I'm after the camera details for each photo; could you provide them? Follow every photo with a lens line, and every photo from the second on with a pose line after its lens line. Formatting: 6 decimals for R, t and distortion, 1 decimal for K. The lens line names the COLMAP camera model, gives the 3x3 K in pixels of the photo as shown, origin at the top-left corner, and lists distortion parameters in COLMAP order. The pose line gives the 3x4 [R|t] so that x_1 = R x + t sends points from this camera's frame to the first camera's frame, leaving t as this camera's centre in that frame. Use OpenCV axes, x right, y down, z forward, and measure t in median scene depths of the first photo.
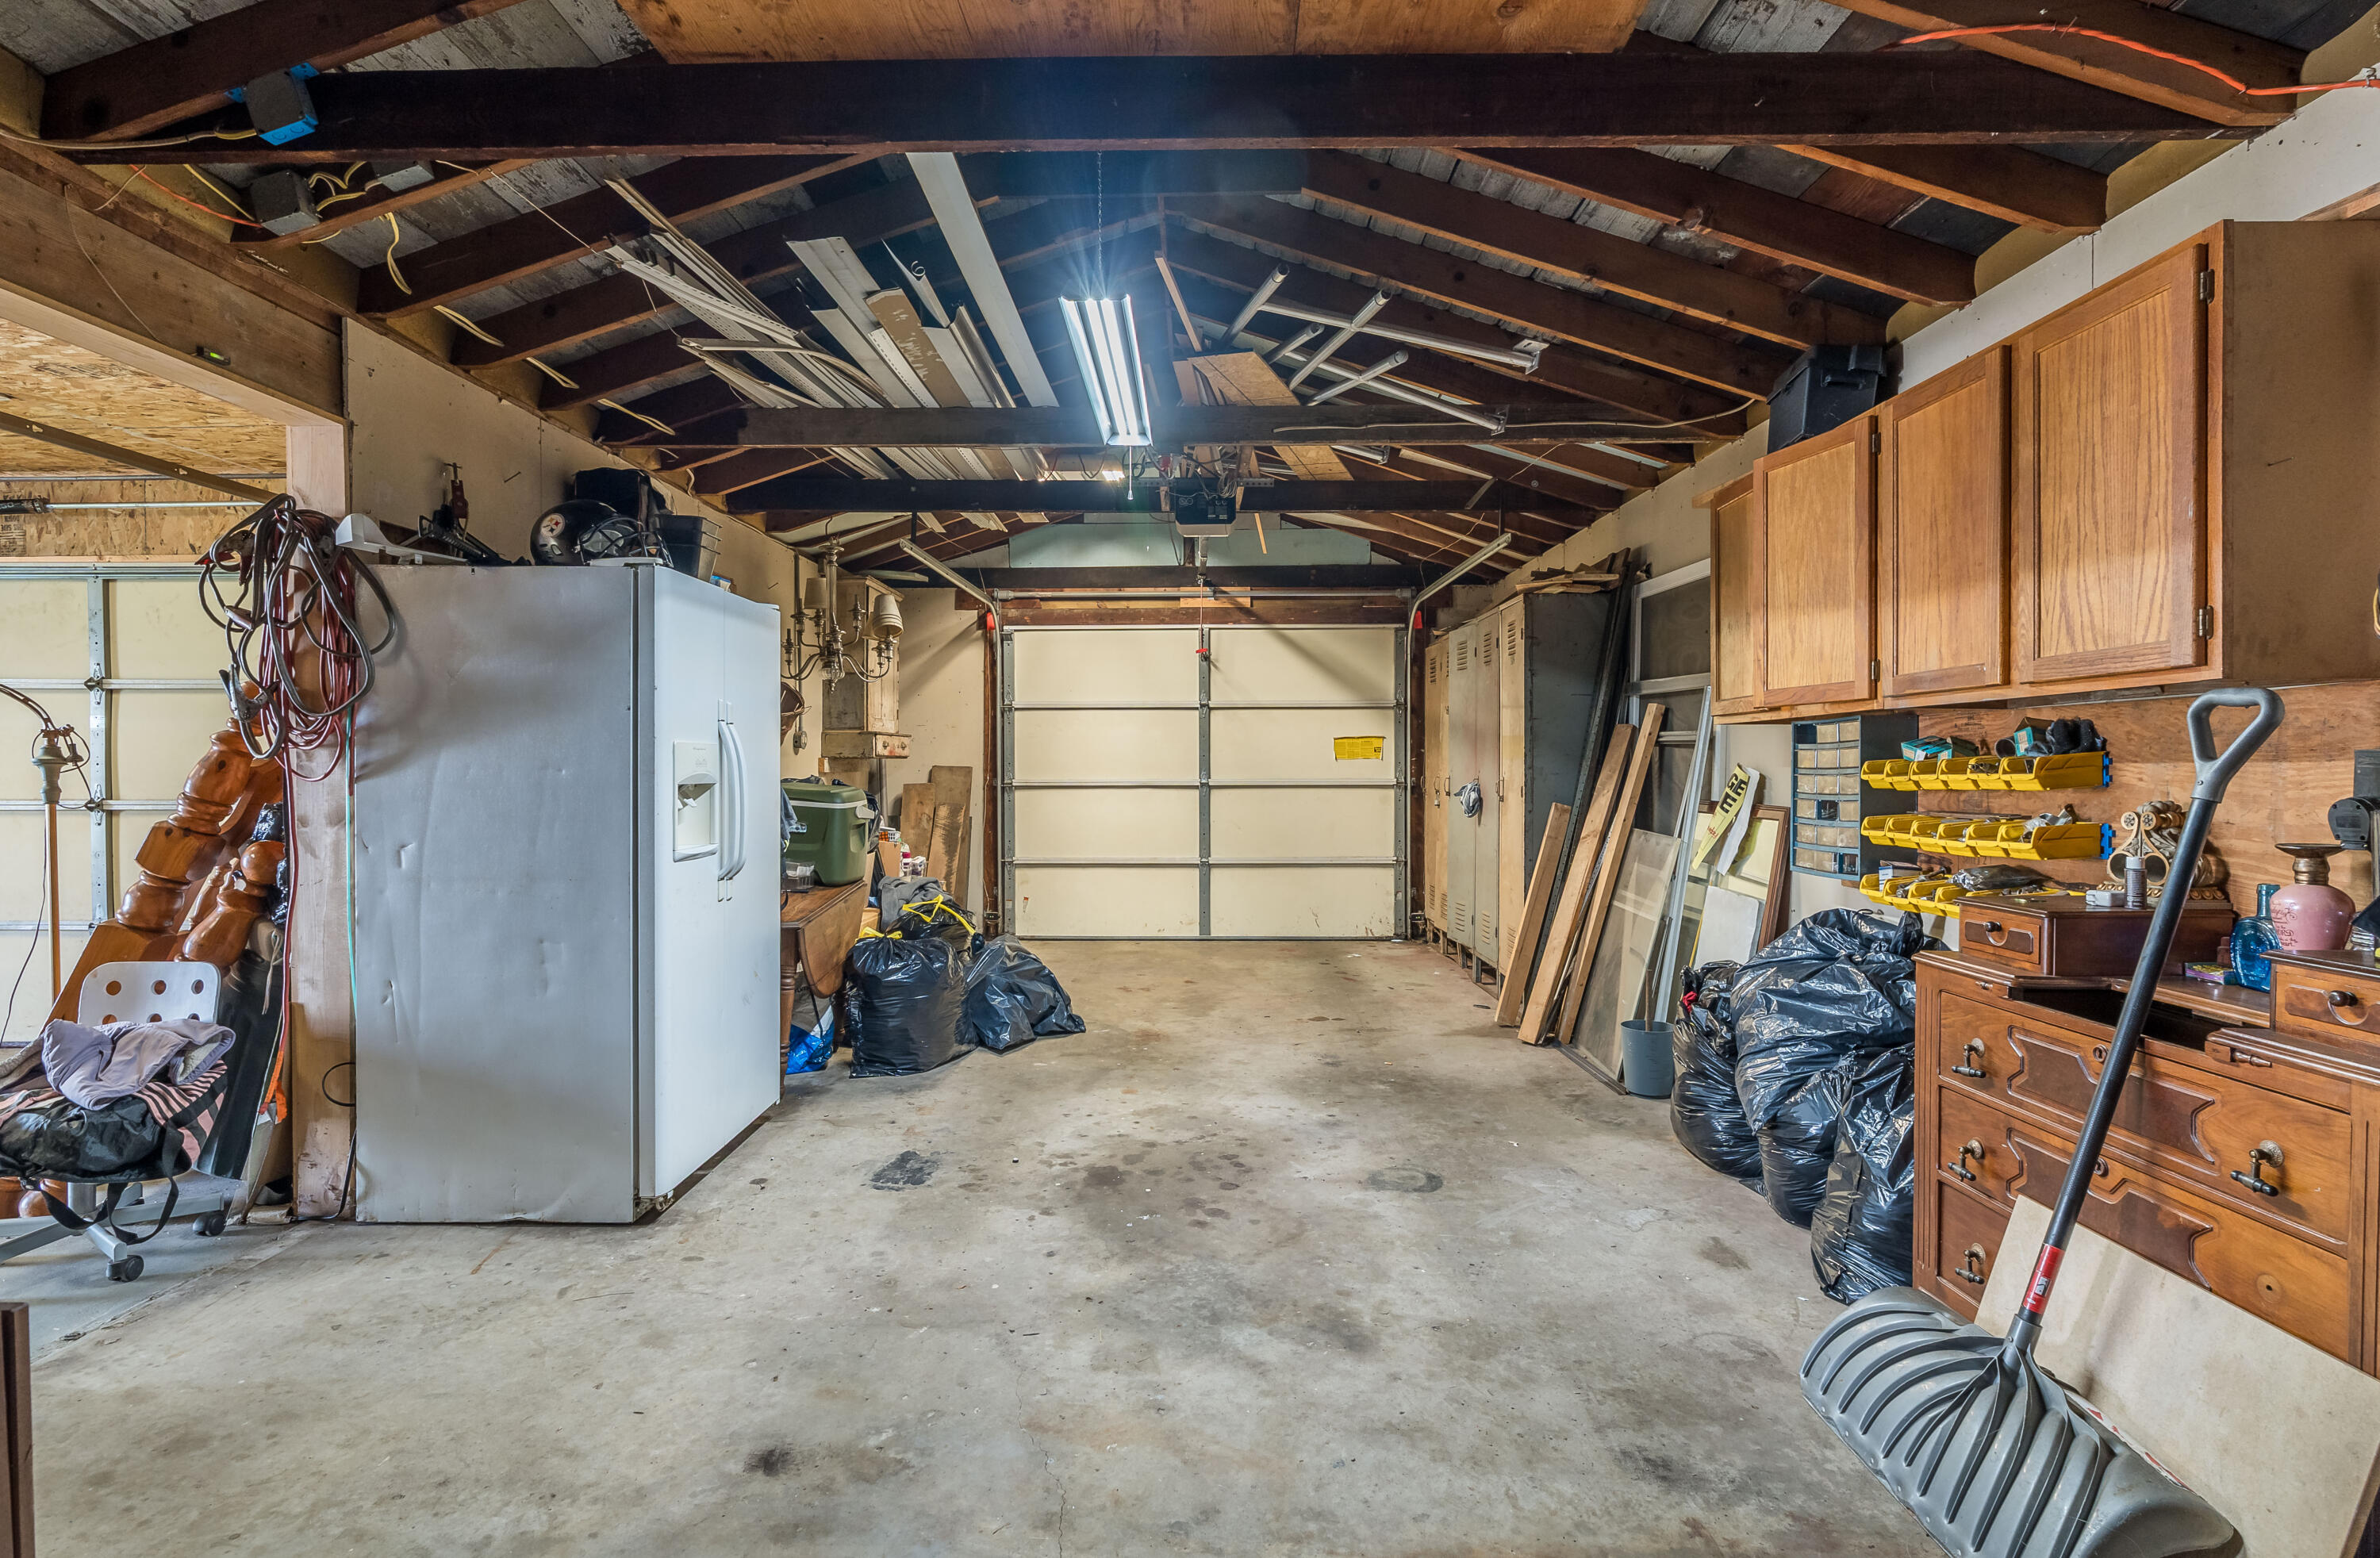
lens RADIAL K [[1103.4, 0, 1199.6], [0, 1103.4, 766.5], [0, 0, 1]] dist [-0.022208, 0.002551]
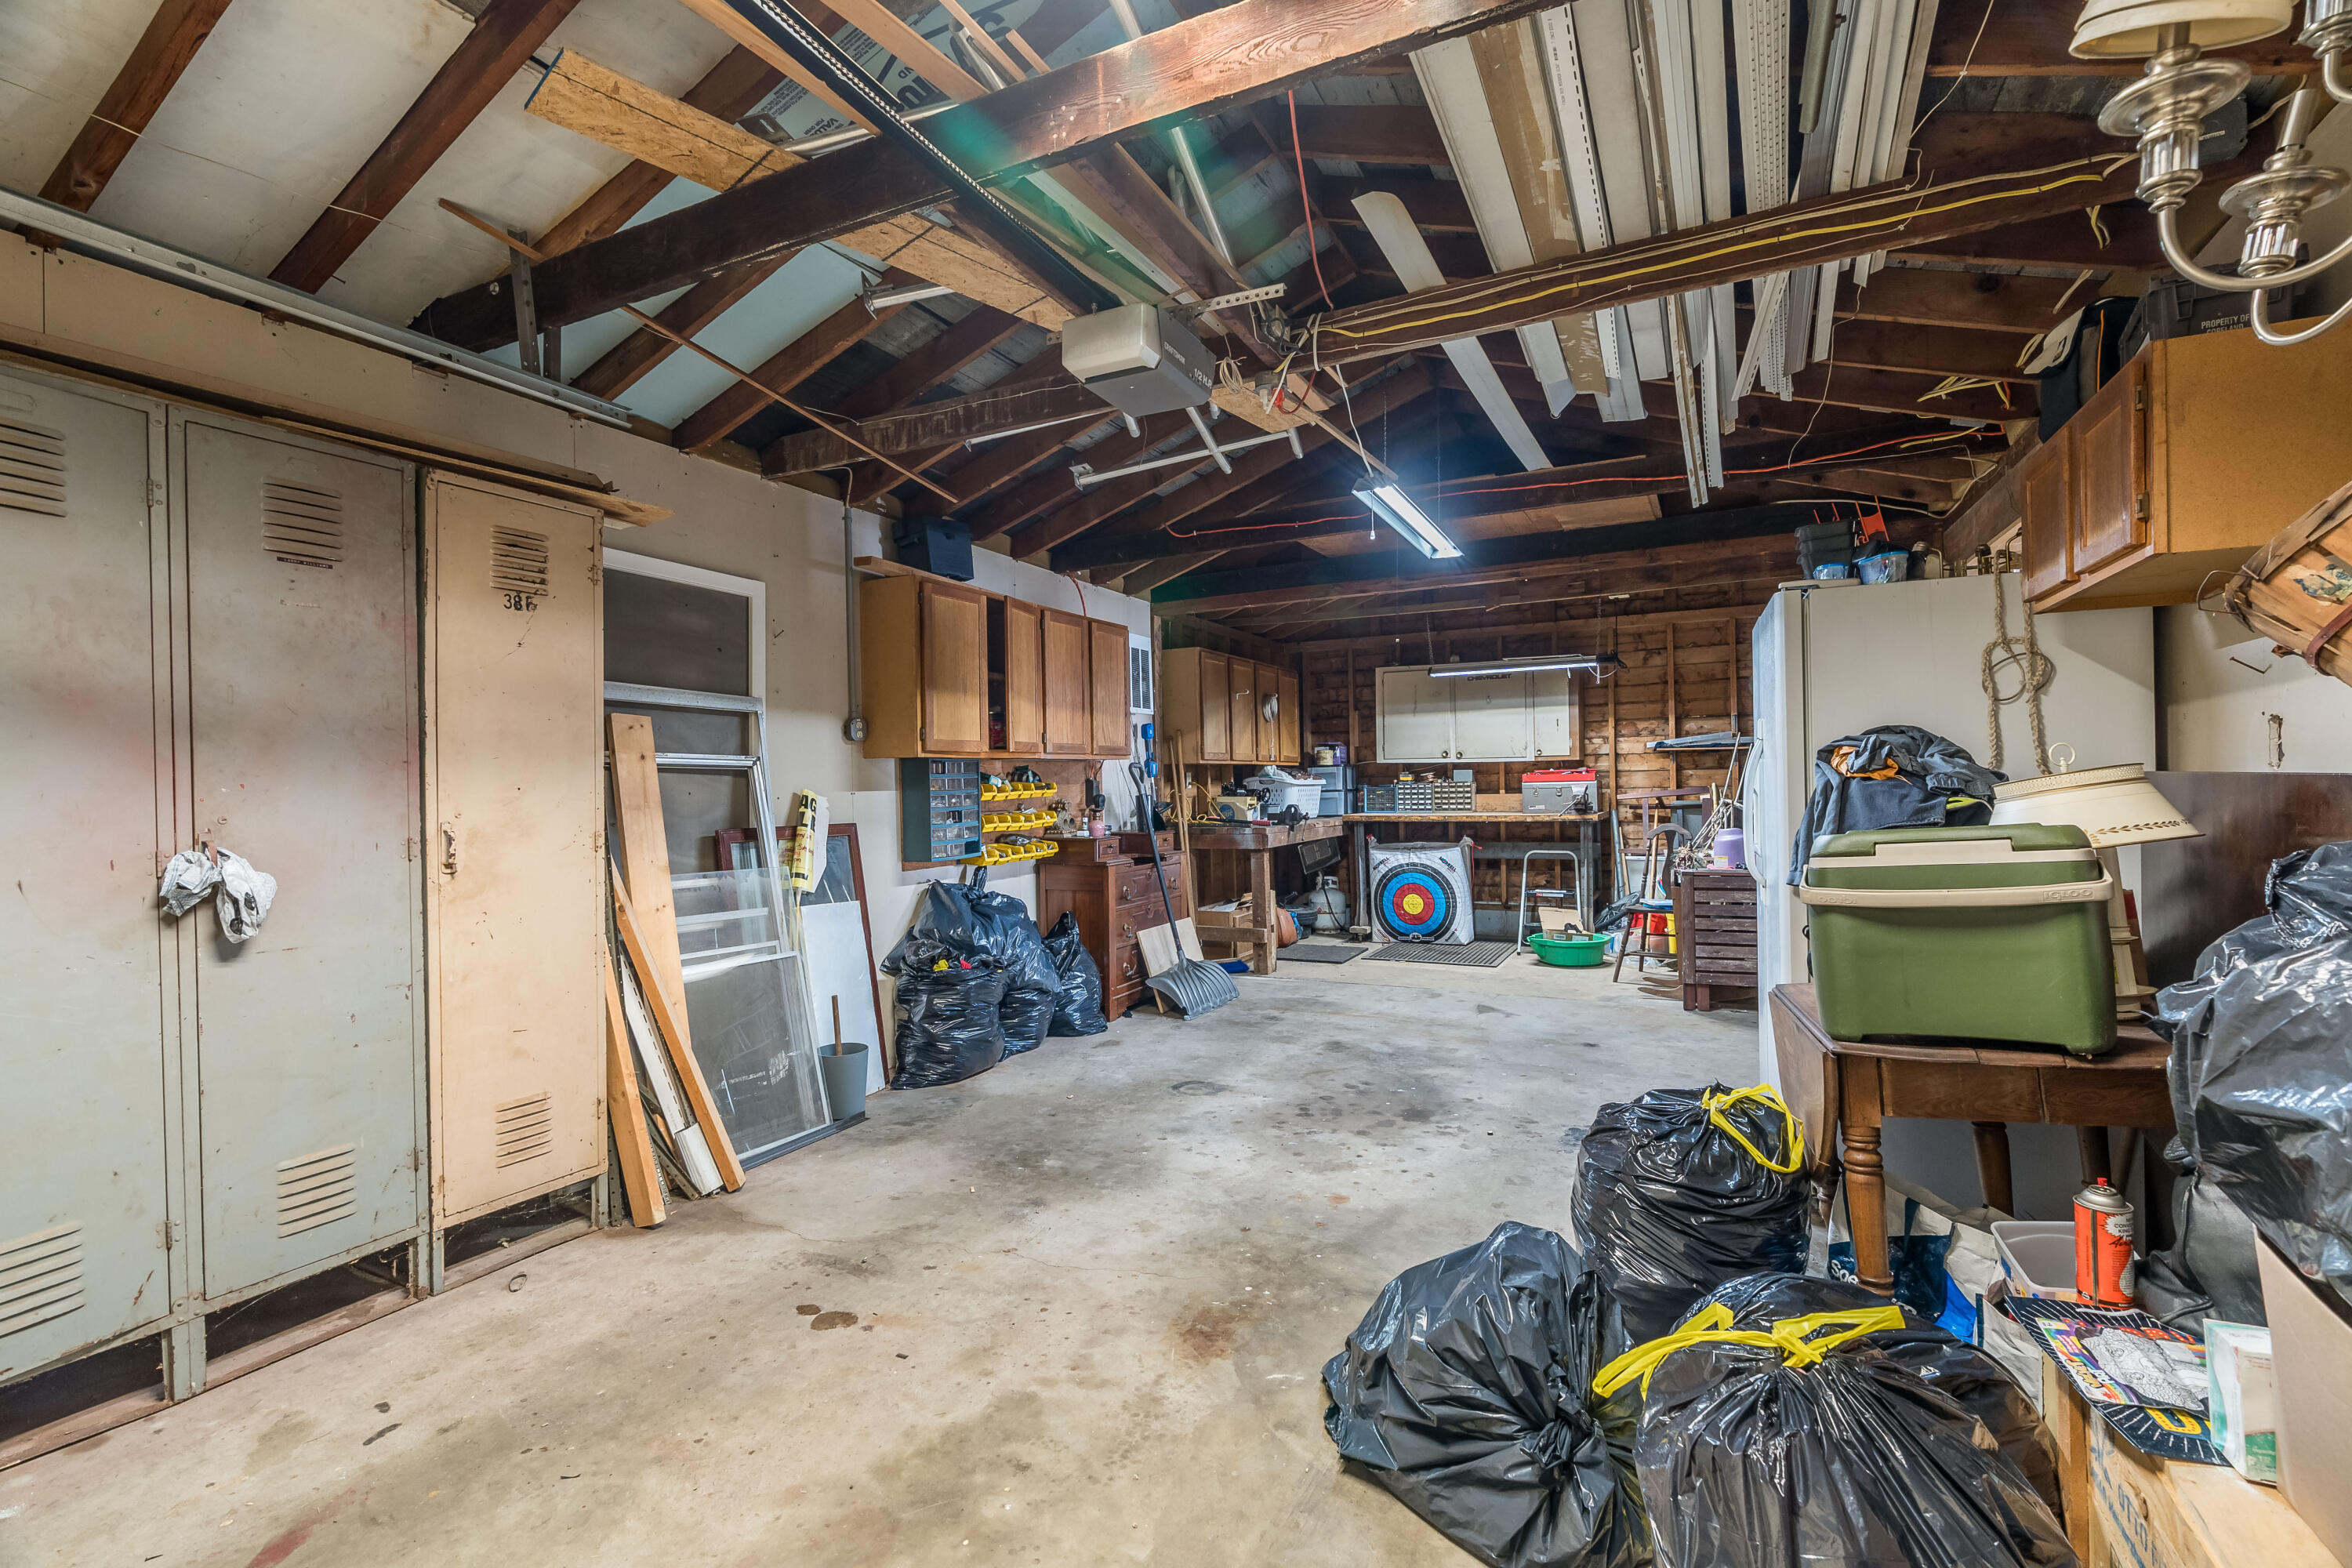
lens RADIAL K [[1070.7, 0, 1174.1], [0, 1070.7, 786.8], [0, 0, 1]] dist [-0.021613, 0.002639]
pose [[-0.895155, 0.009035, 0.445663, -0.383029], [0.014696, 0.999849, 0.009248, -0.010205], [-0.445512, 0.014828, -0.895153, 2.207149]]
